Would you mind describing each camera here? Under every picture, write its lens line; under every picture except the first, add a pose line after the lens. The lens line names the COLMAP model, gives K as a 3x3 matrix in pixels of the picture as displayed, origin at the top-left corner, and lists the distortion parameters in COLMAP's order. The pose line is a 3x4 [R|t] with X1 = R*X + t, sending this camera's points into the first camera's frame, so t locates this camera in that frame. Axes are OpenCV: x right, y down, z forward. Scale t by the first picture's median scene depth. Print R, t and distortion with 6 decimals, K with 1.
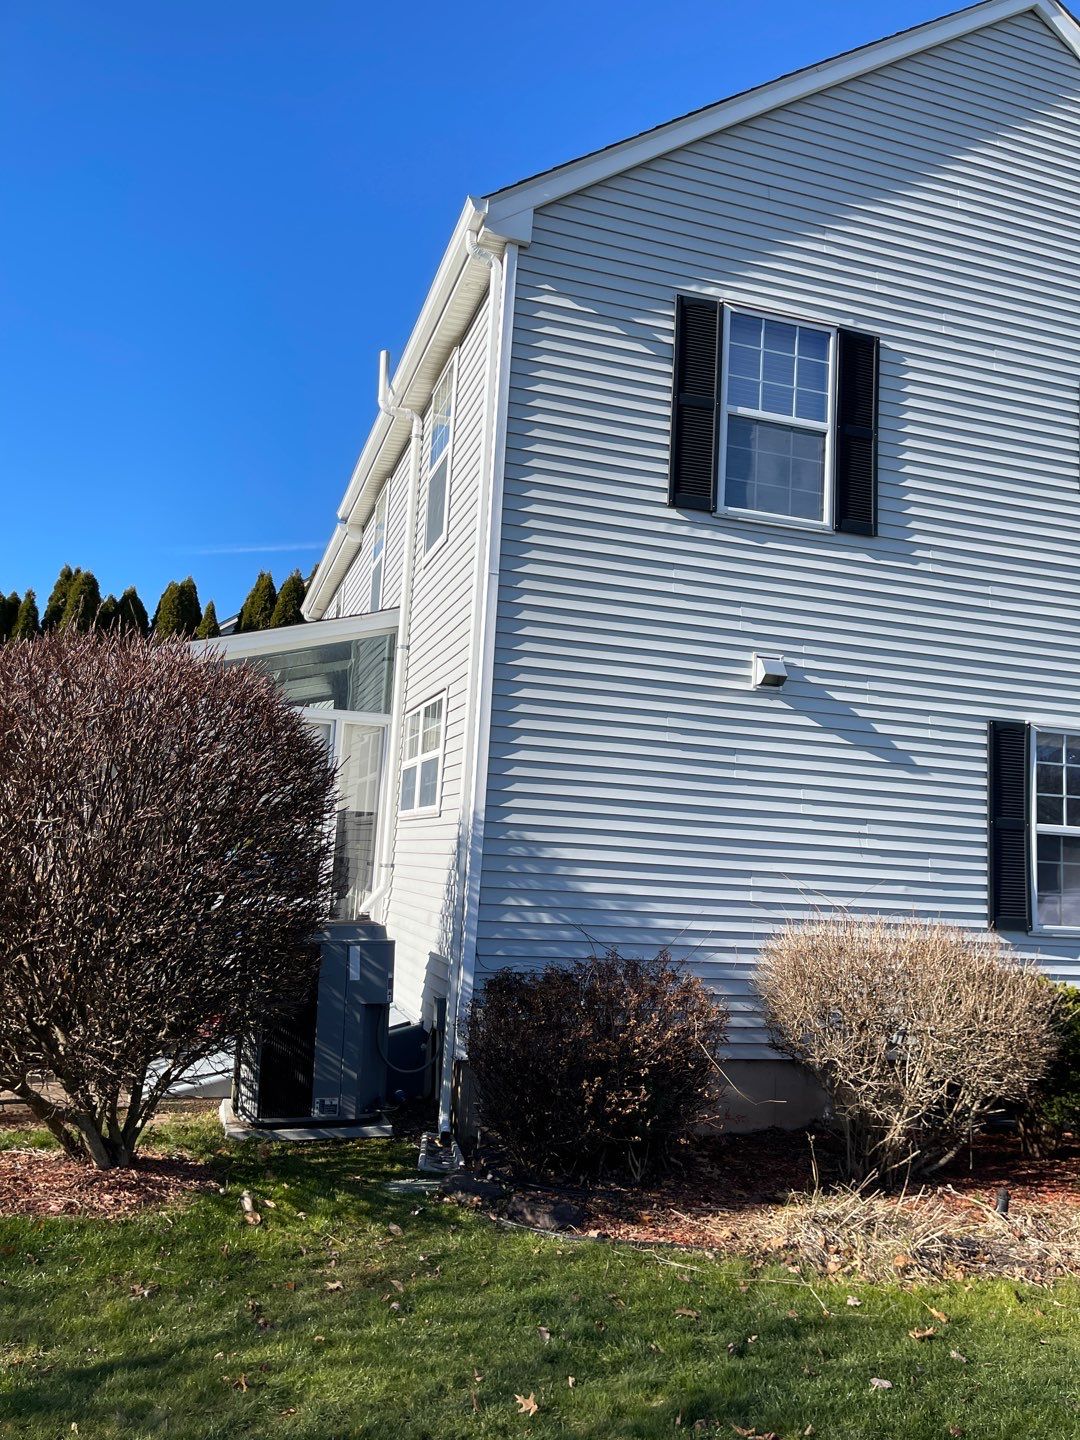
lens RADIAL K [[1056.9, 0, 540.0], [0, 1056.9, 720.0], [0, 0, 1]] dist [0.077050, -0.114035]
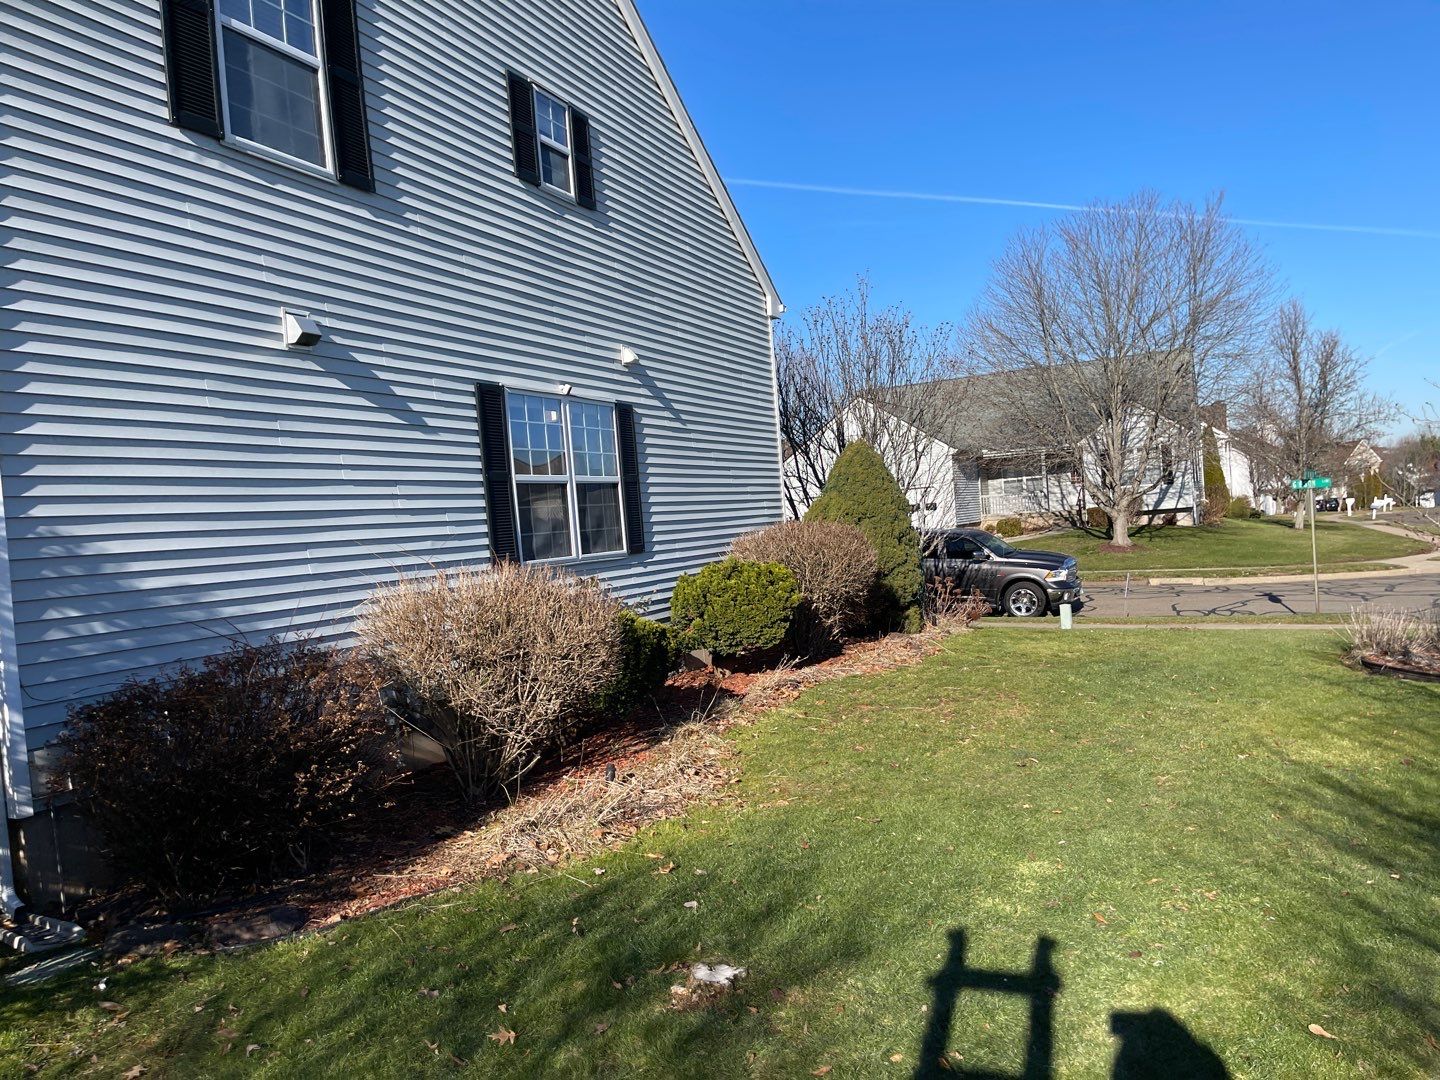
lens RADIAL K [[1079.2, 0, 718.4], [0, 1079.2, 541.9], [0, 0, 1]] dist [0.078889, -0.107073]
pose [[0.648169, -0.117099, 0.752439, -0.286359], [0.013277, 0.989693, 0.142585, 0.006996], [-0.761381, -0.082429, 0.643044, 0.090984]]
